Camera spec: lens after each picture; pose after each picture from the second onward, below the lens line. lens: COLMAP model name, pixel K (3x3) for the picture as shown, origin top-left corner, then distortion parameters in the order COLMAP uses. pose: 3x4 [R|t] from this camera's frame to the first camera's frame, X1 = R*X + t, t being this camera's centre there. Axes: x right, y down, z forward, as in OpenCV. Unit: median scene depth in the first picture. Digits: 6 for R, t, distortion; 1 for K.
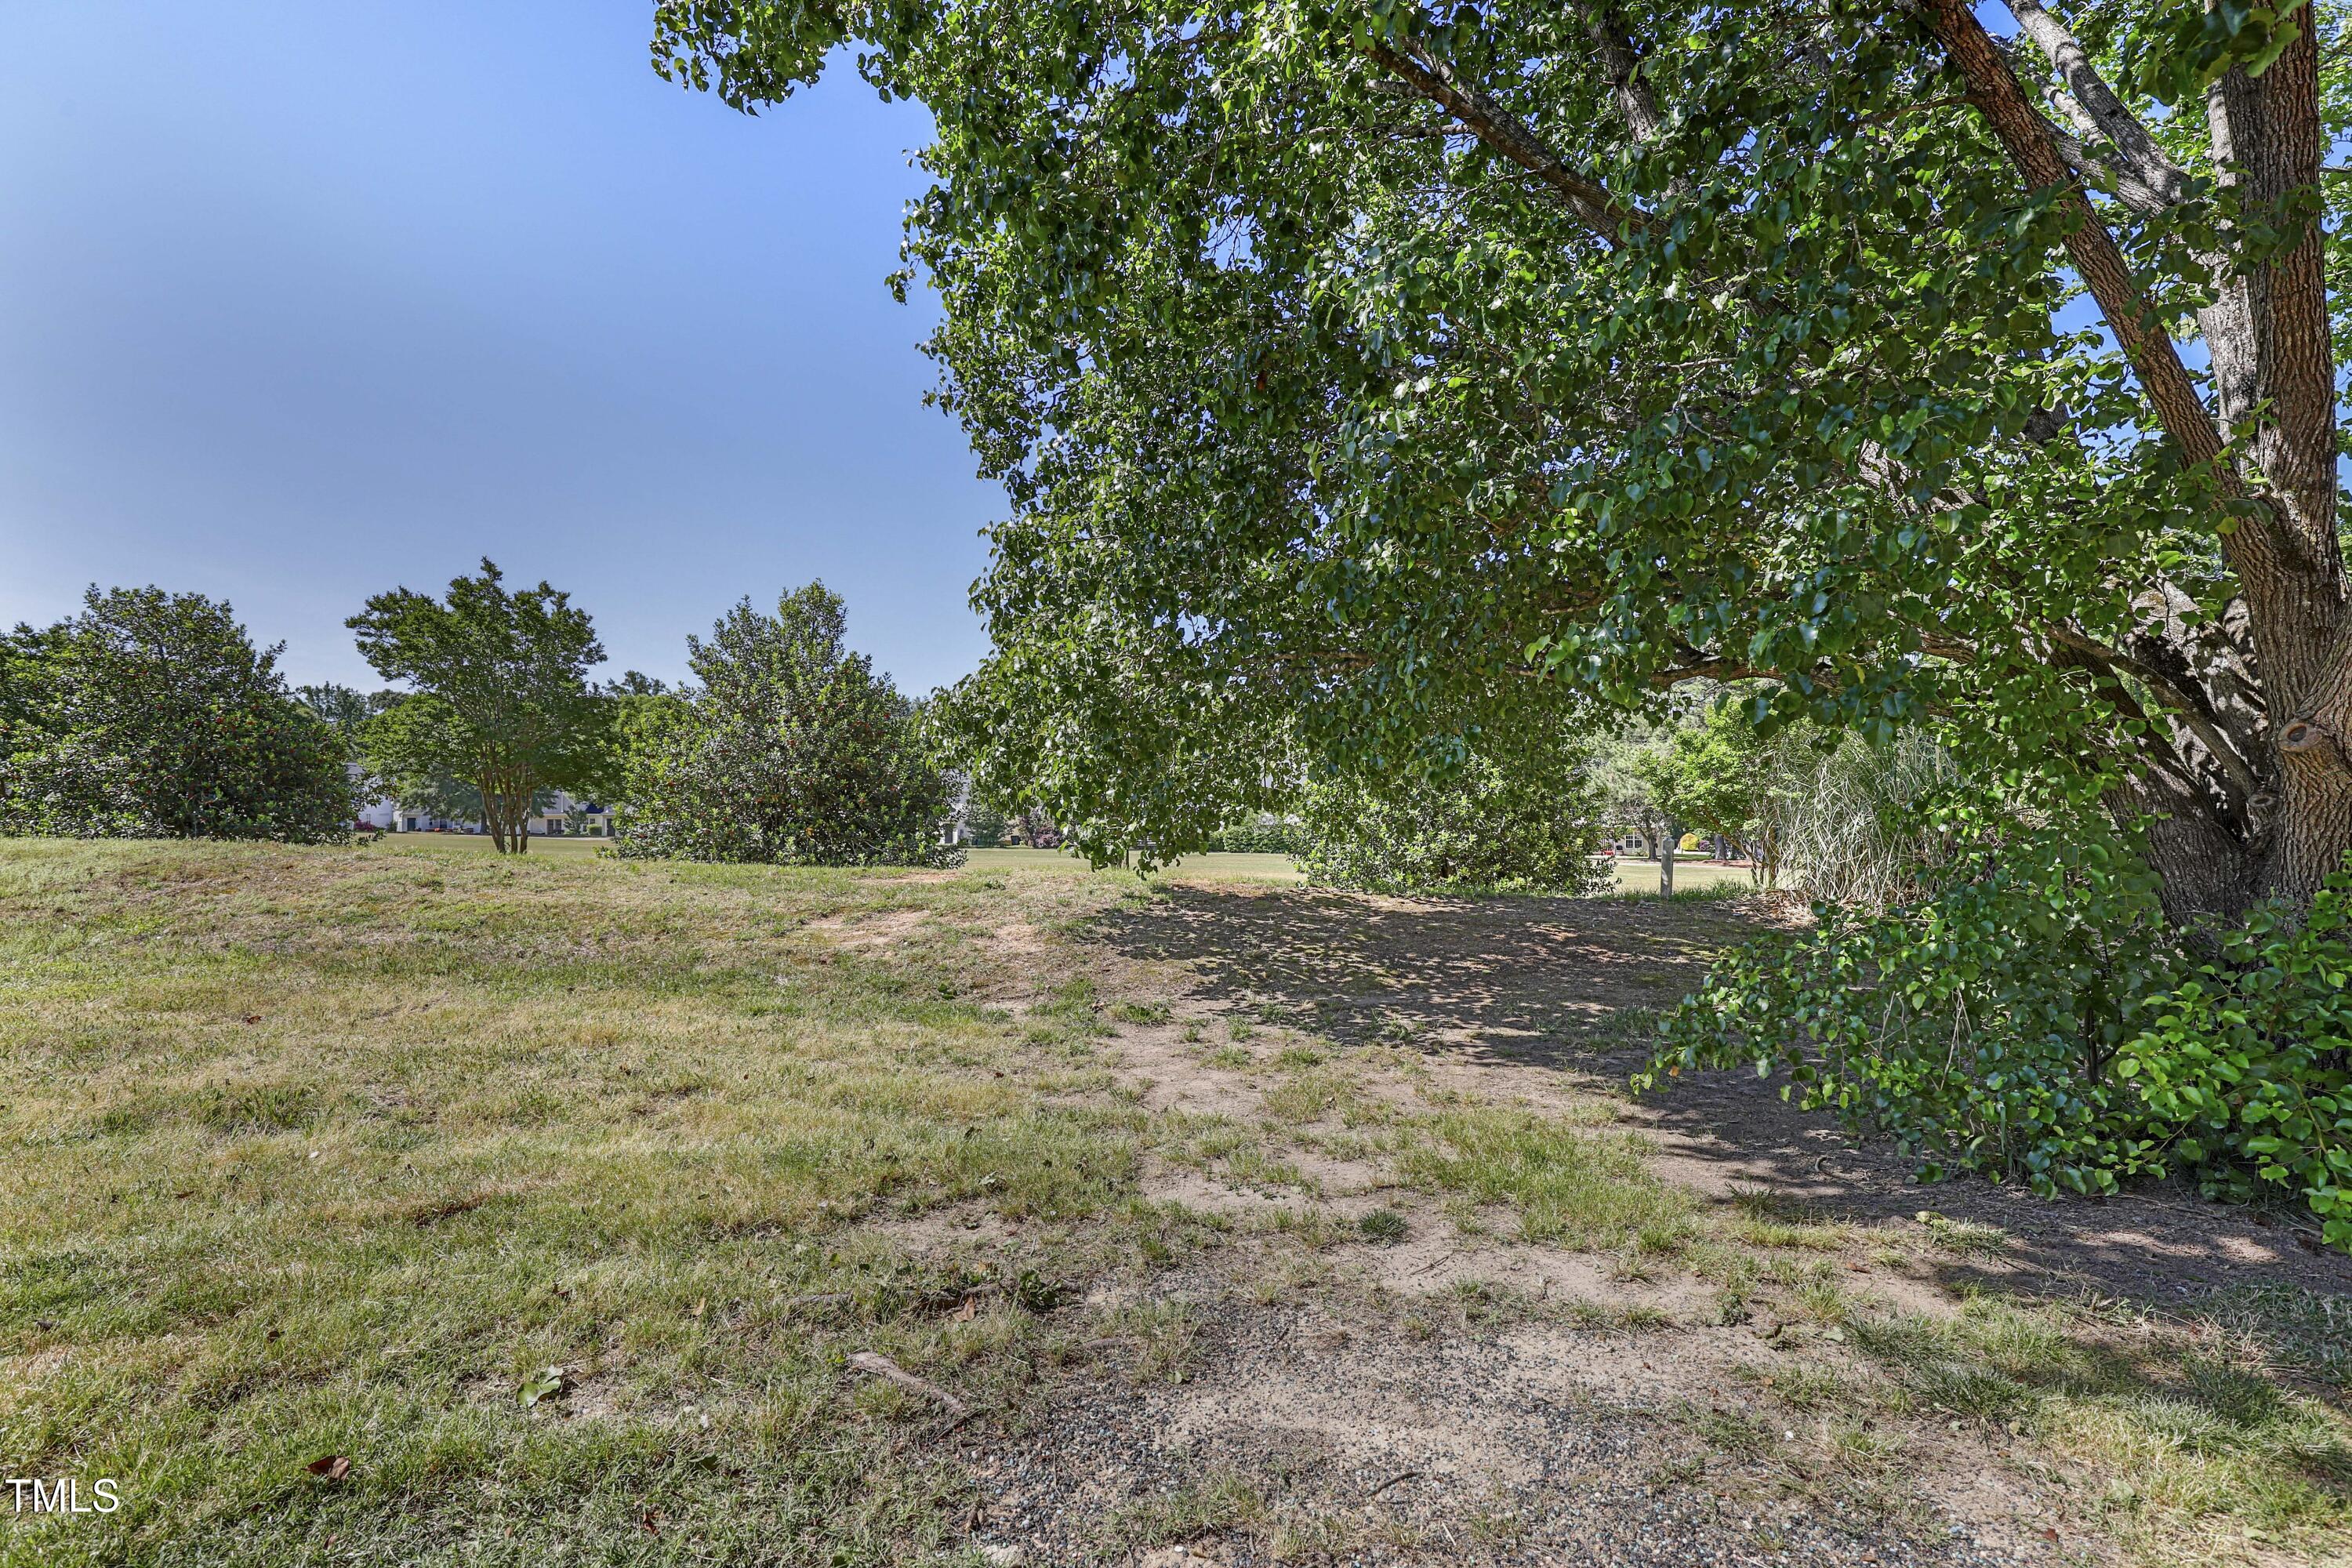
lens RADIAL K [[1061.6, 0, 1182.1], [0, 1061.6, 785.9], [0, 0, 1]] dist [0.004503, -0.000207]
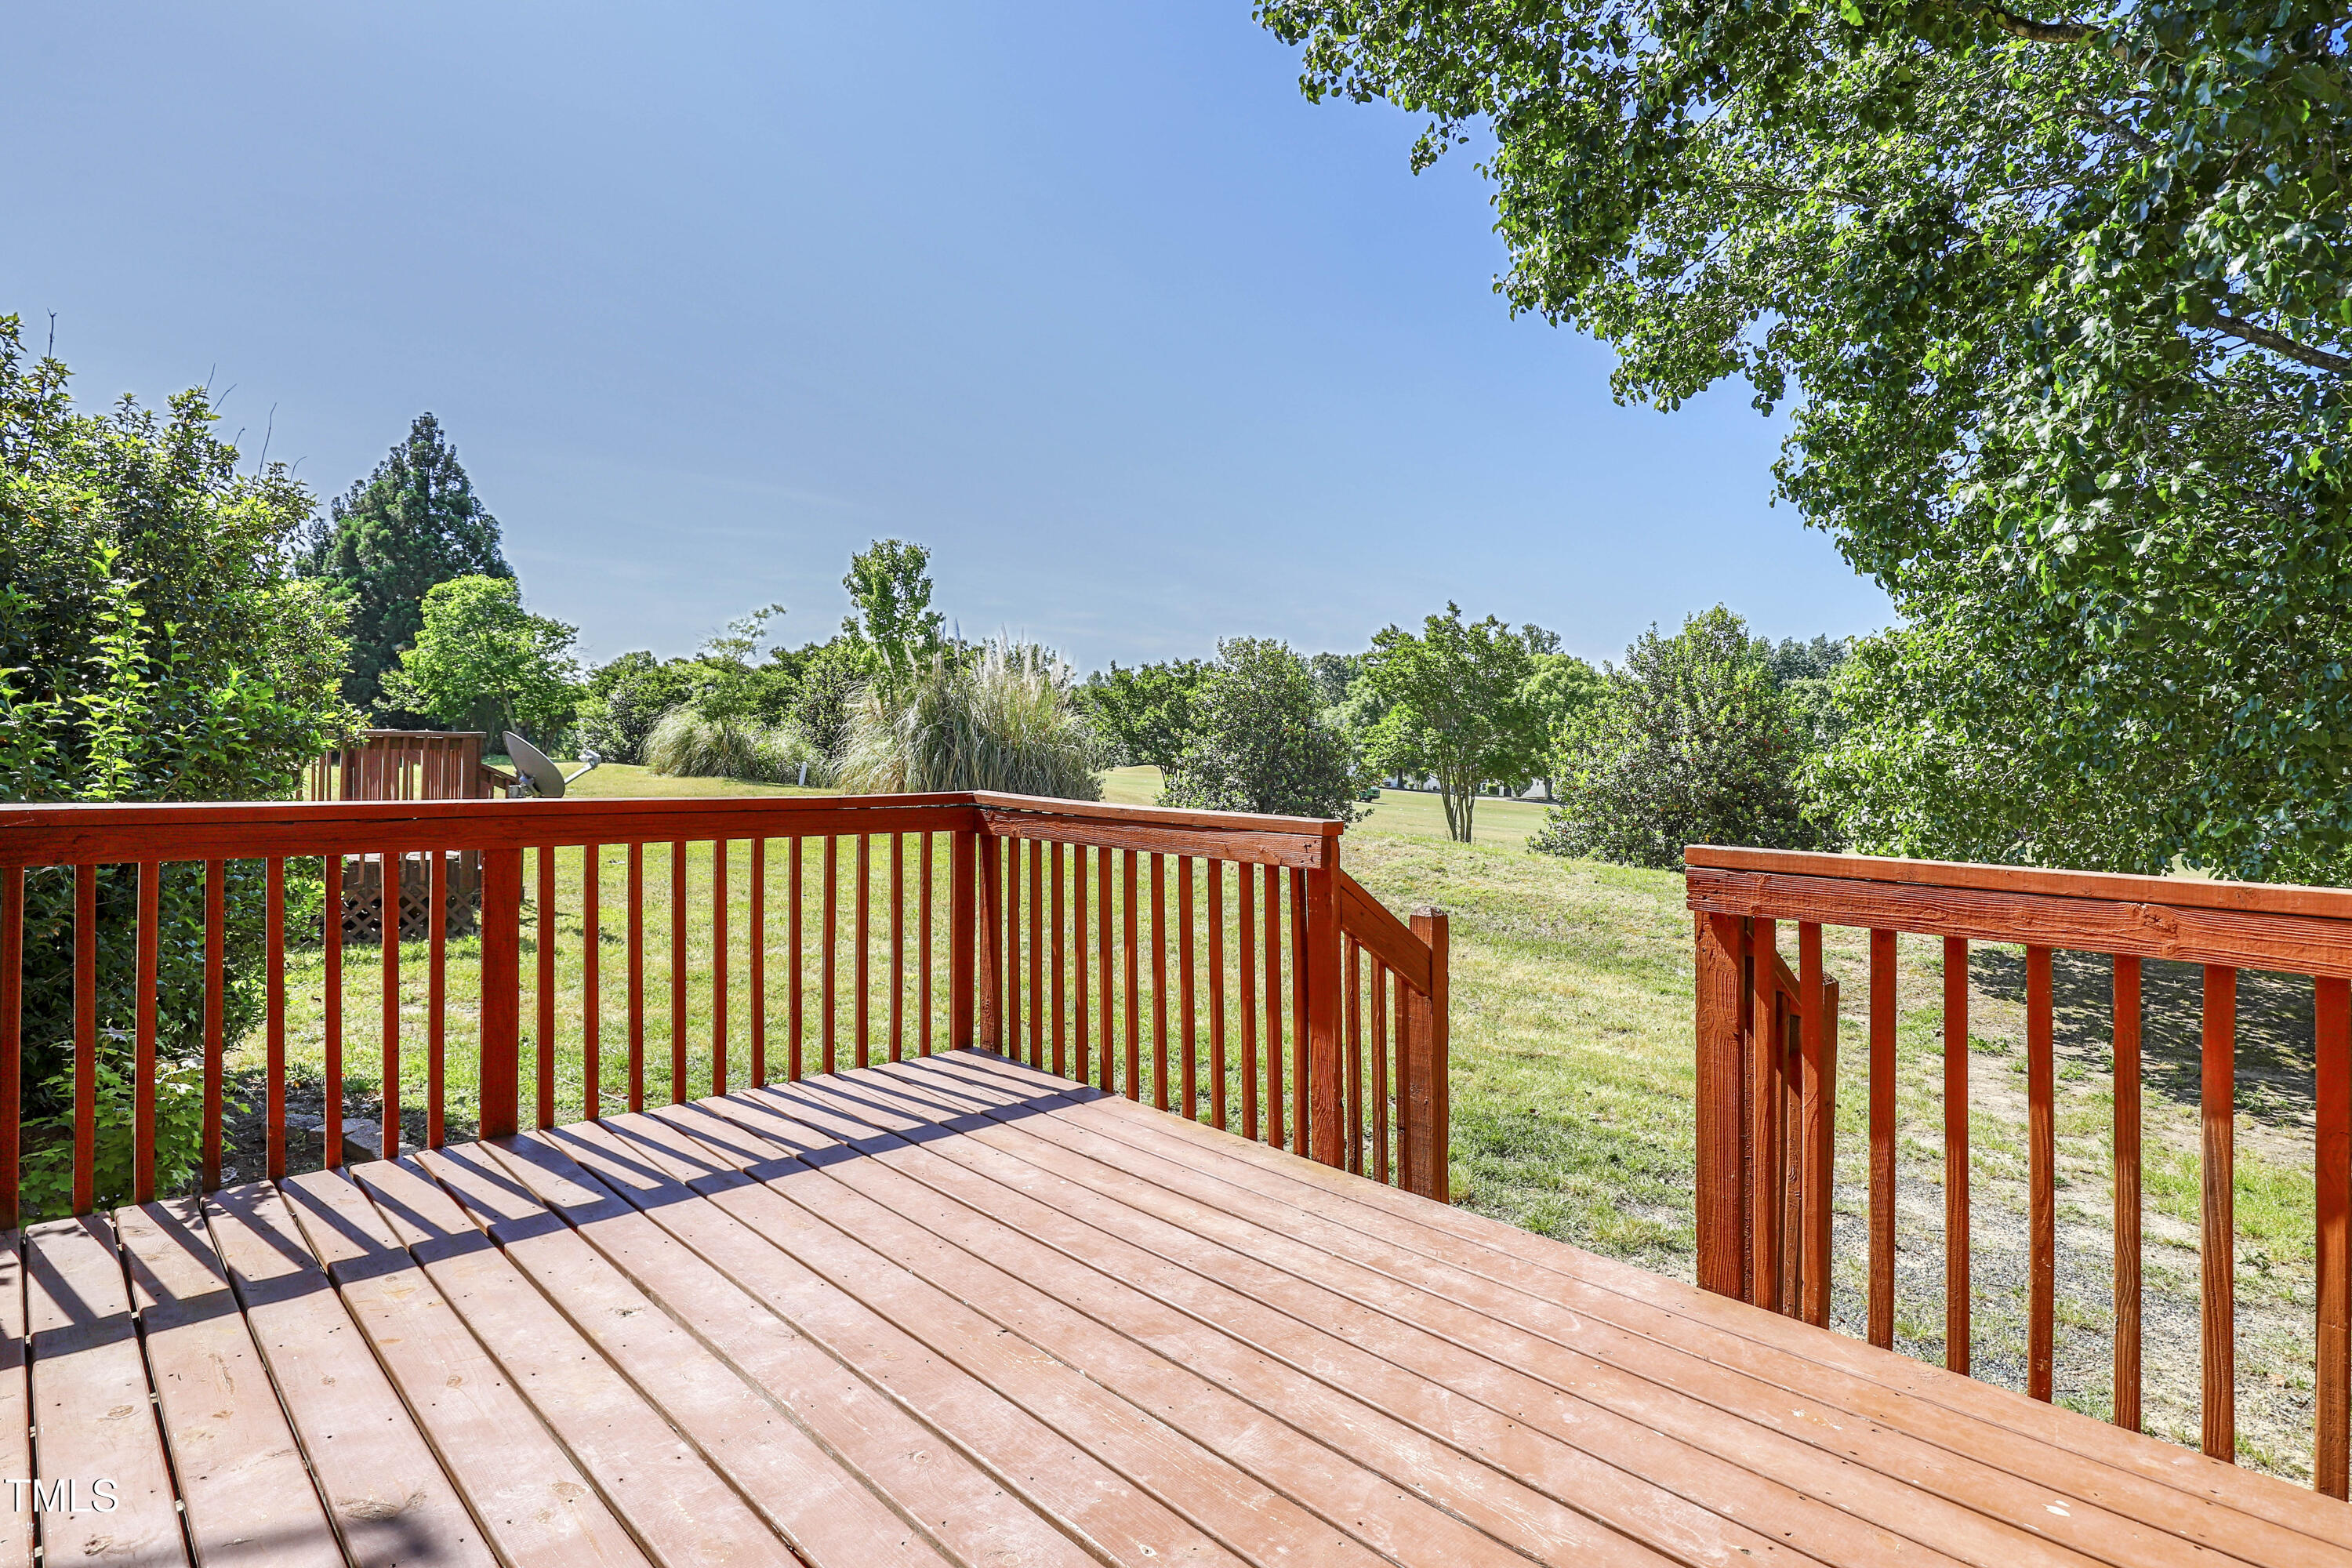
lens RADIAL K [[1197.3, 0, 1207.4], [0, 1197.3, 742.6], [0, 0, 1]] dist [0.003896, 0.000080]
pose [[0.739927, 0.017578, -0.672457, 0.101663], [-0.019115, 0.999804, 0.005102, -0.053924], [0.672416, 0.009079, 0.740118, -0.275236]]
